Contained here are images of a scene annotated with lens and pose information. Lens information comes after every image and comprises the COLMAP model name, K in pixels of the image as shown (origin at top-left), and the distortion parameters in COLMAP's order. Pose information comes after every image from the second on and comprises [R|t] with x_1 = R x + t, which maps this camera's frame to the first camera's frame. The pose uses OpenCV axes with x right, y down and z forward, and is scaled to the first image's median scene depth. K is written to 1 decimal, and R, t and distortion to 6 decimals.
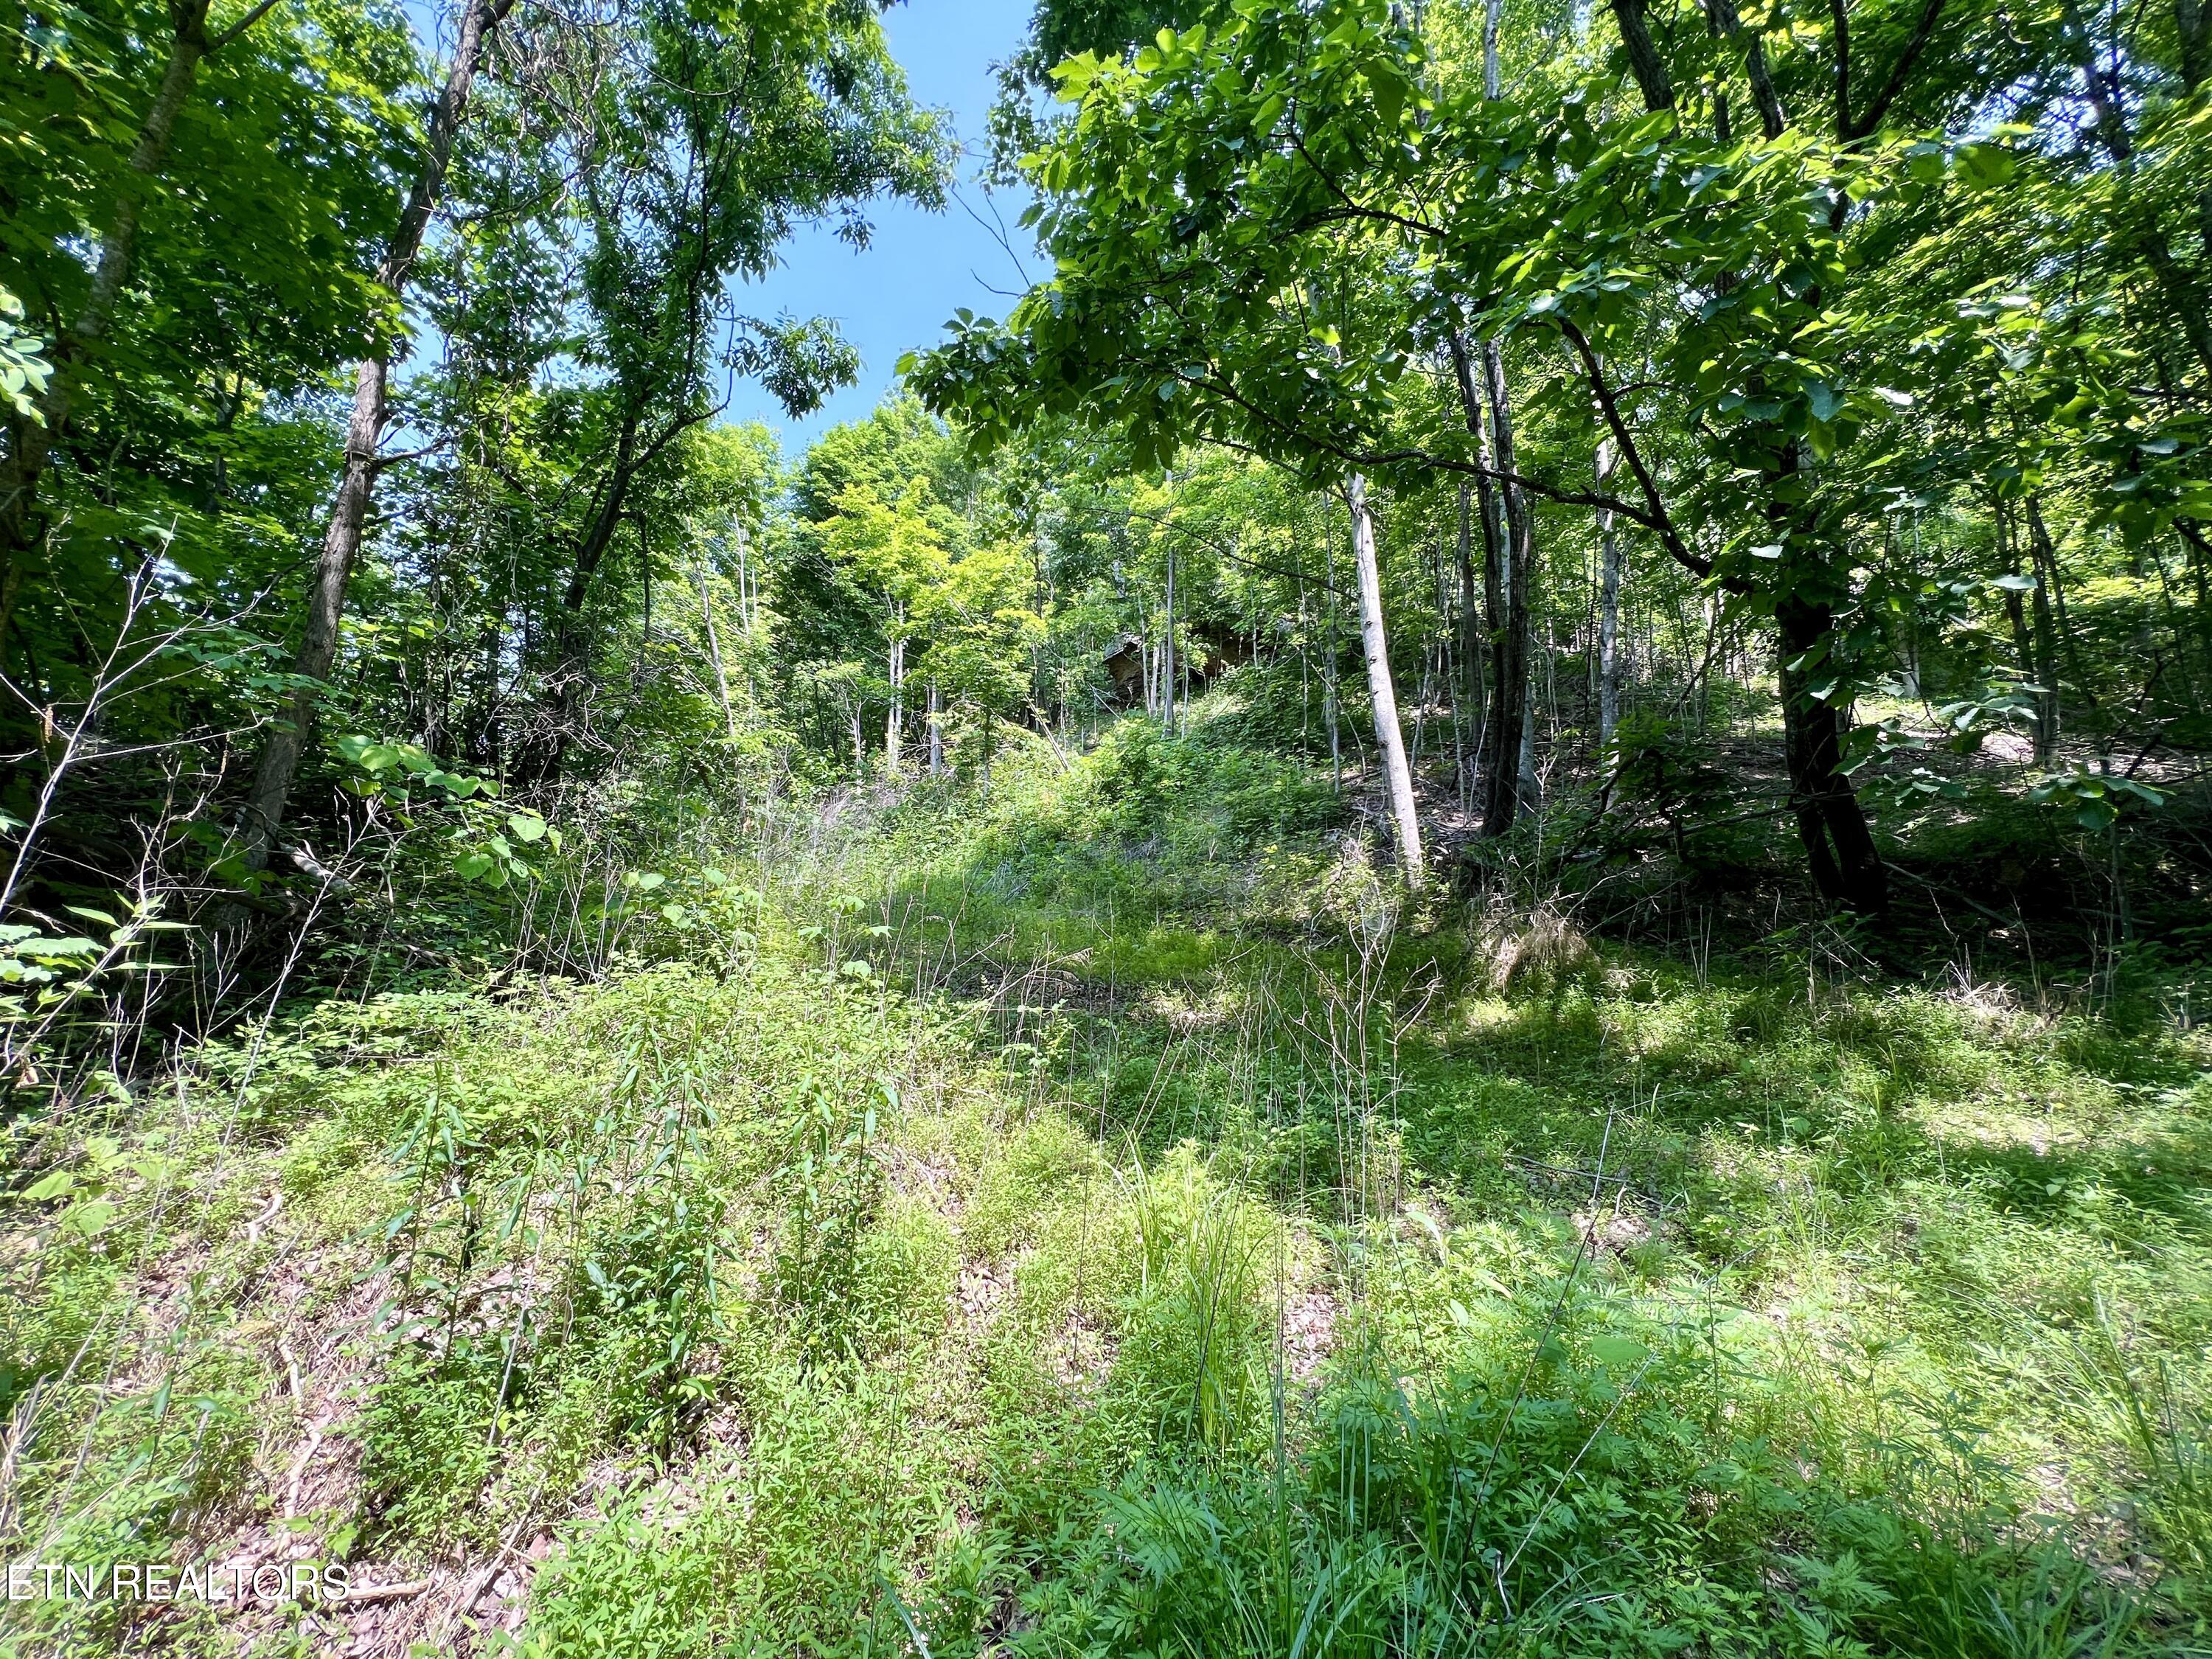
lens RADIAL K [[898.9, 0, 1106.0], [0, 898.9, 829.5], [0, 0, 1]] dist [0.011750, -0.000140]
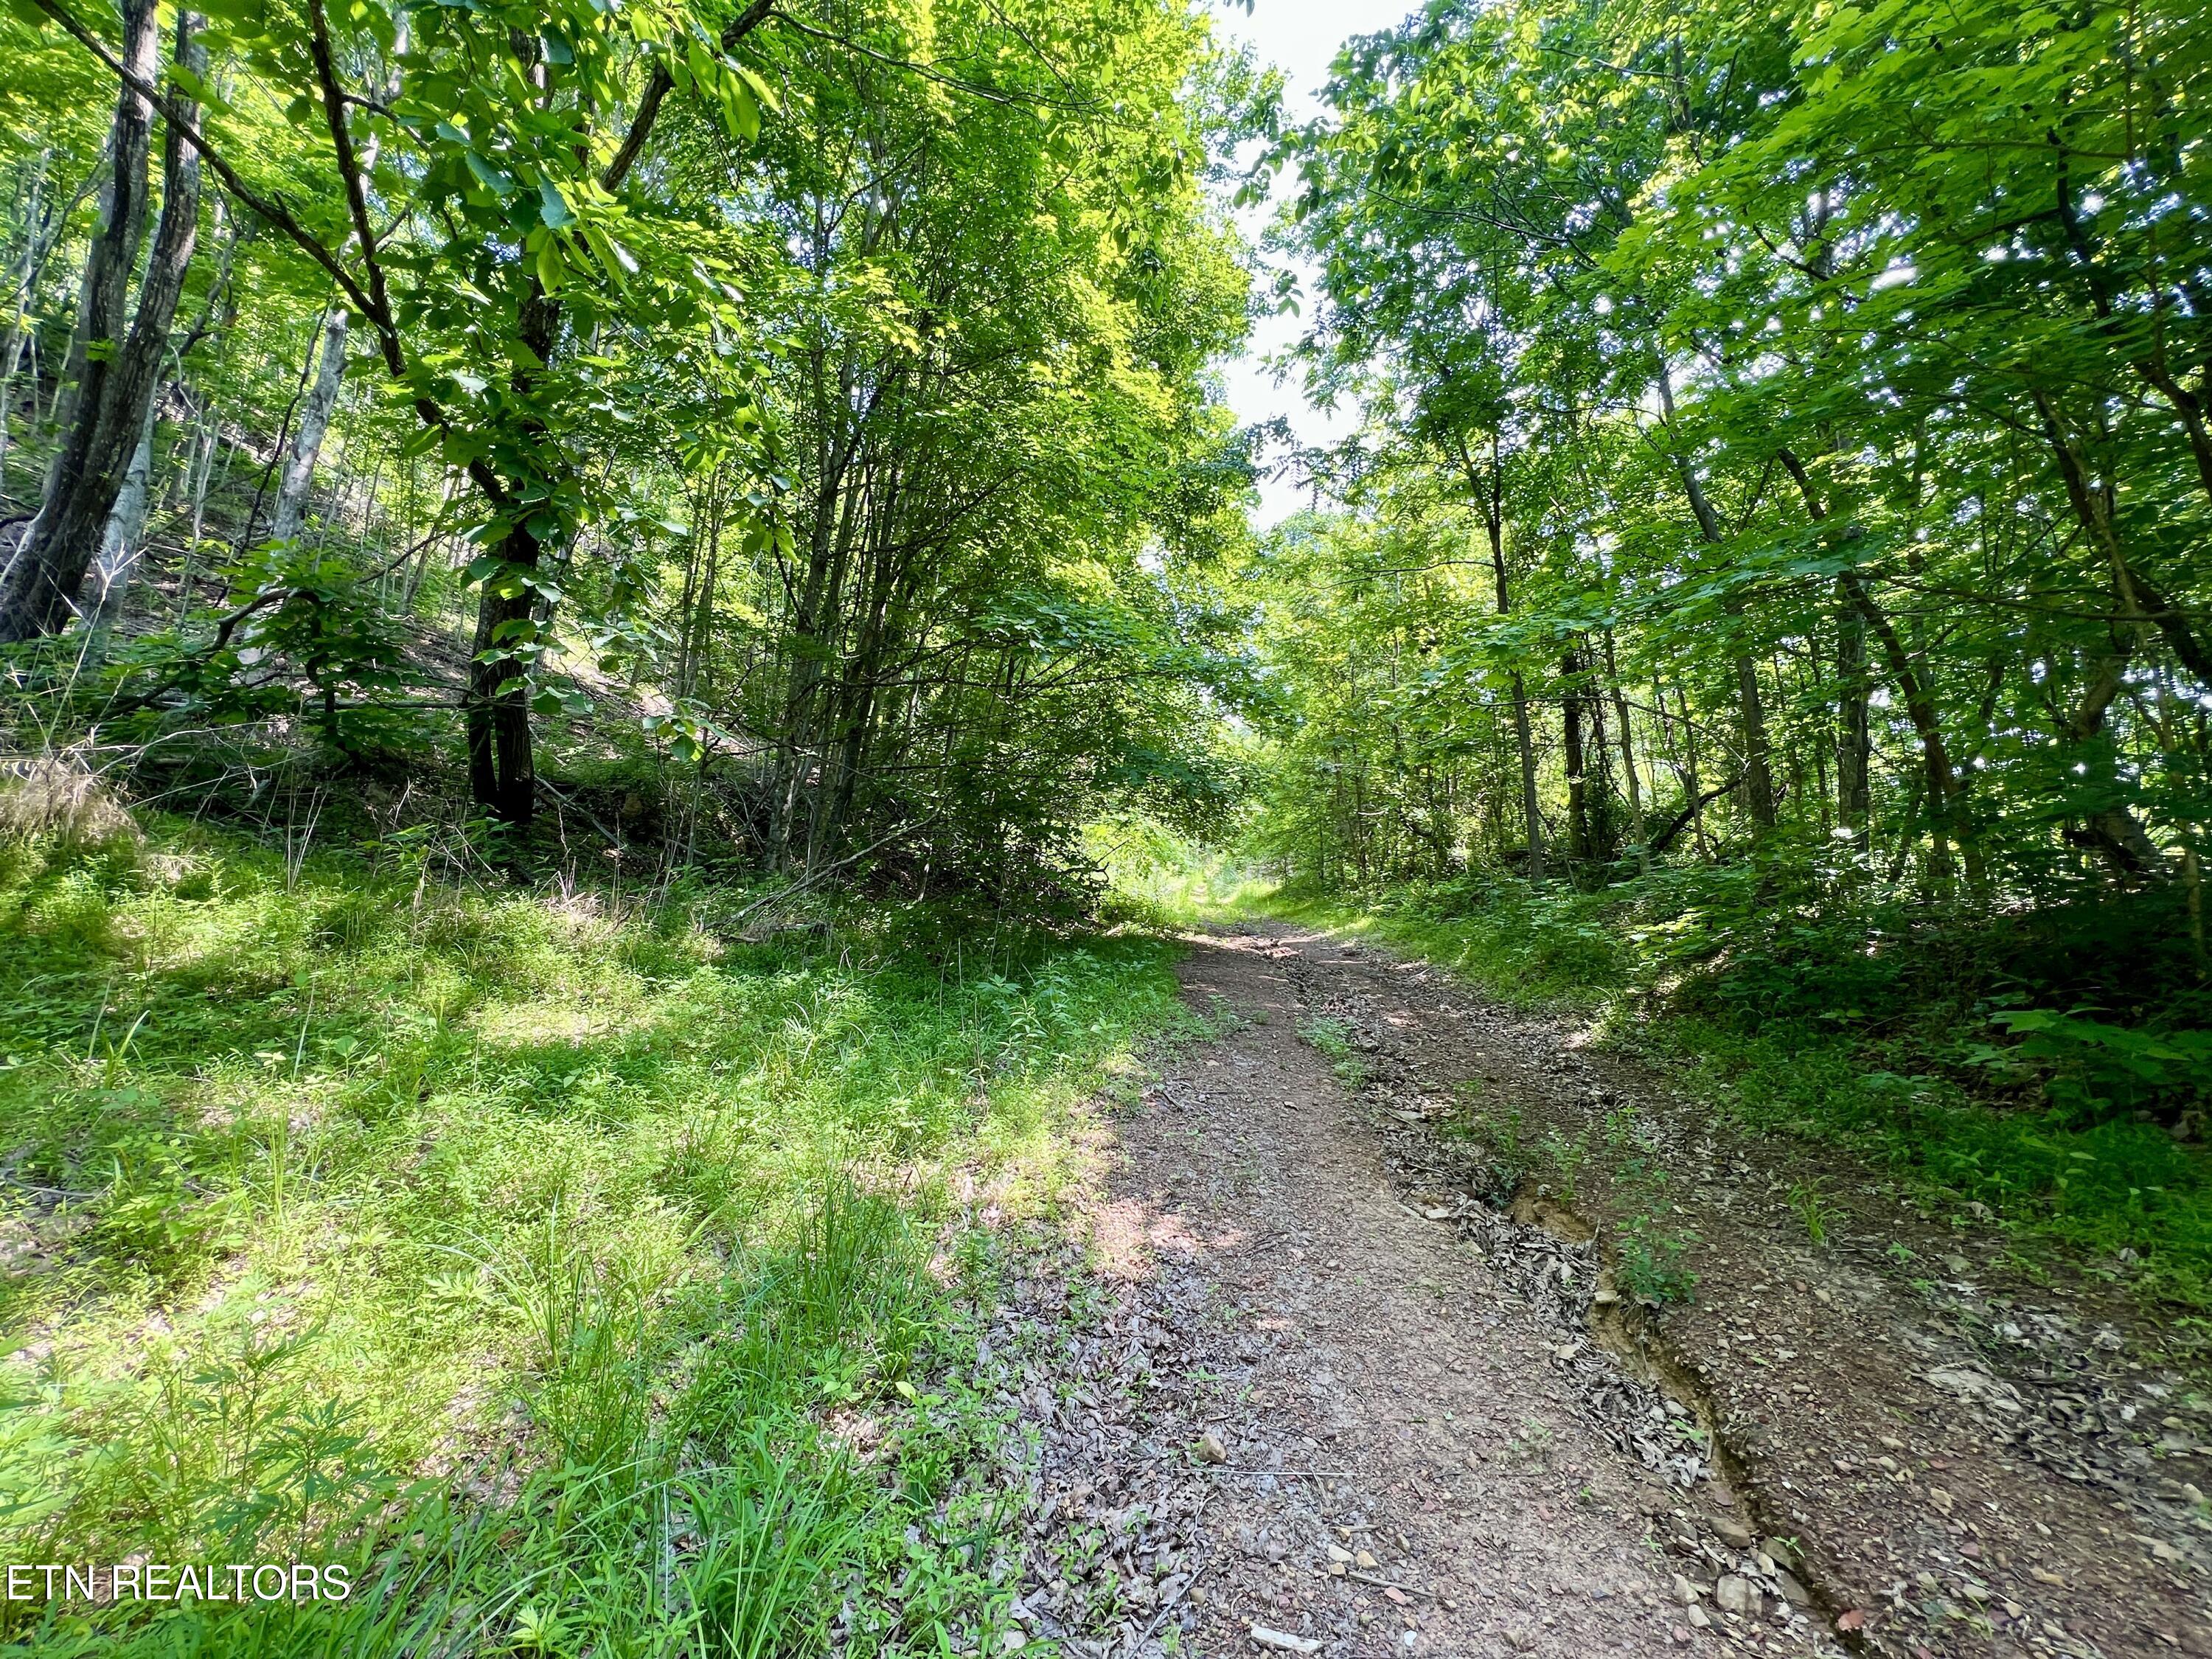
lens RADIAL K [[898.9, 0, 1106.0], [0, 898.9, 829.5], [0, 0, 1]] dist [0.011750, -0.000140]
pose [[0.296632, 0.112318, 0.948364, 0.125044], [-0.208014, 0.976815, -0.050624, 0.019420], [-0.932062, -0.182256, 0.313118, 0.089710]]
